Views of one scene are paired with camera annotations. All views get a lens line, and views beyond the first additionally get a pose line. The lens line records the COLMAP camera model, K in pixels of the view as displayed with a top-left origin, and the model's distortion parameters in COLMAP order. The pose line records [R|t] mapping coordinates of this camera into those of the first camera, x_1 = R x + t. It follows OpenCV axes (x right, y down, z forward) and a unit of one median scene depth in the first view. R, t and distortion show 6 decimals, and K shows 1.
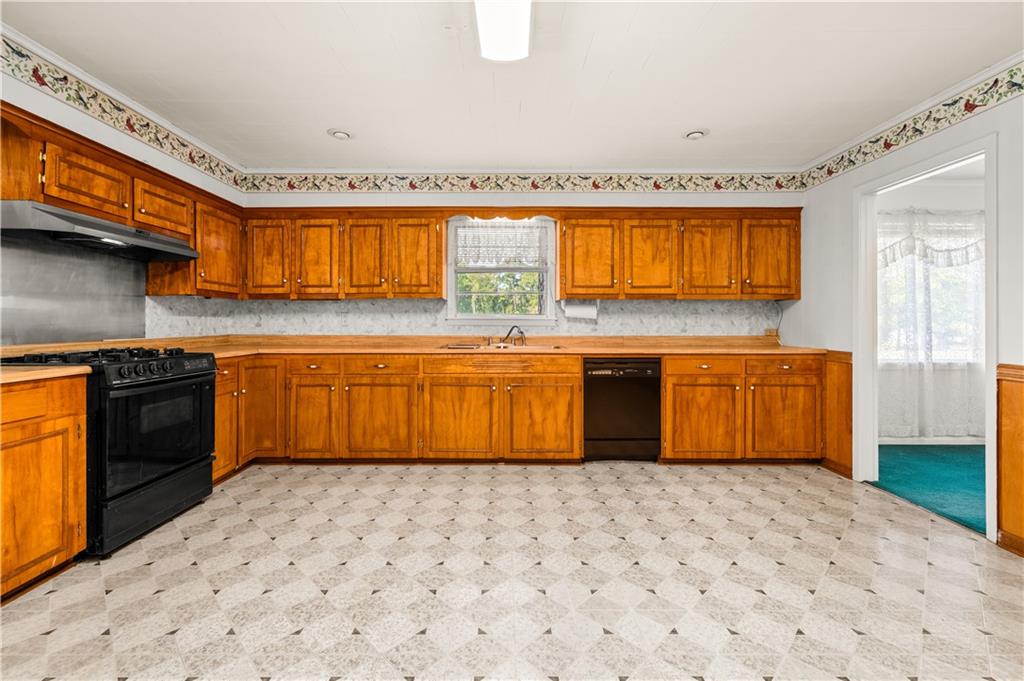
lens RADIAL K [[436.9, 0, 510.2], [0, 436.9, 328.8], [0, 0, 1]] dist [-0.001015, -0.000363]
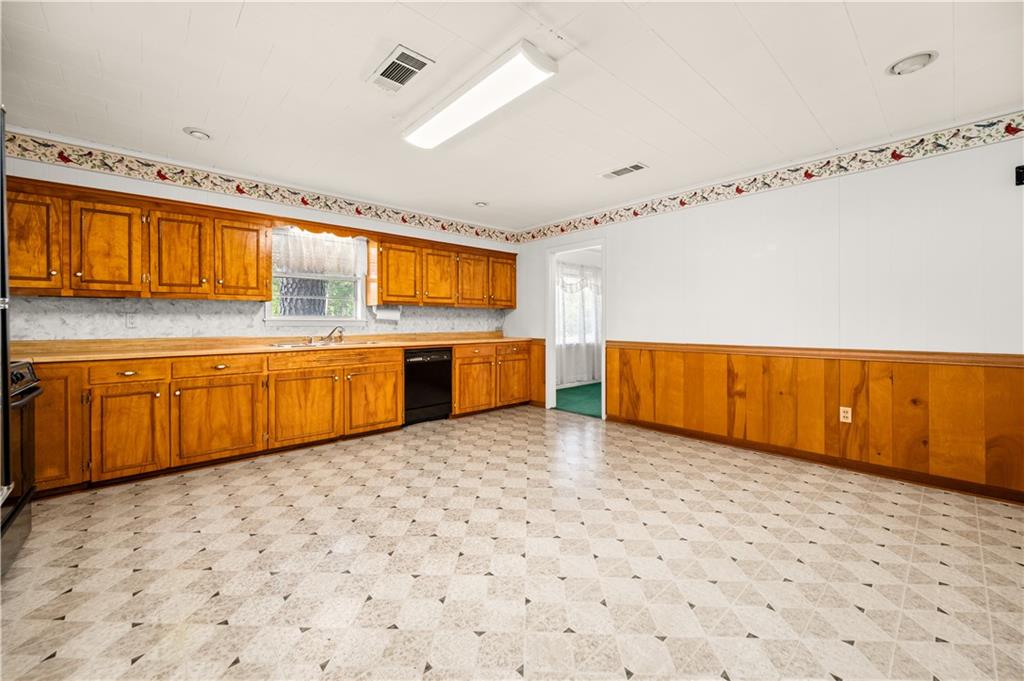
lens RADIAL K [[400.5, 0, 512.0], [0, 400.5, 340.5], [0, 0, 1]] dist [0.000555, -0.000001]
pose [[0.740258, -0.032394, 0.671542, -0.400243], [0.014022, 0.999365, 0.032752, 0.003181], [-0.672177, -0.014829, 0.740242, -0.130658]]
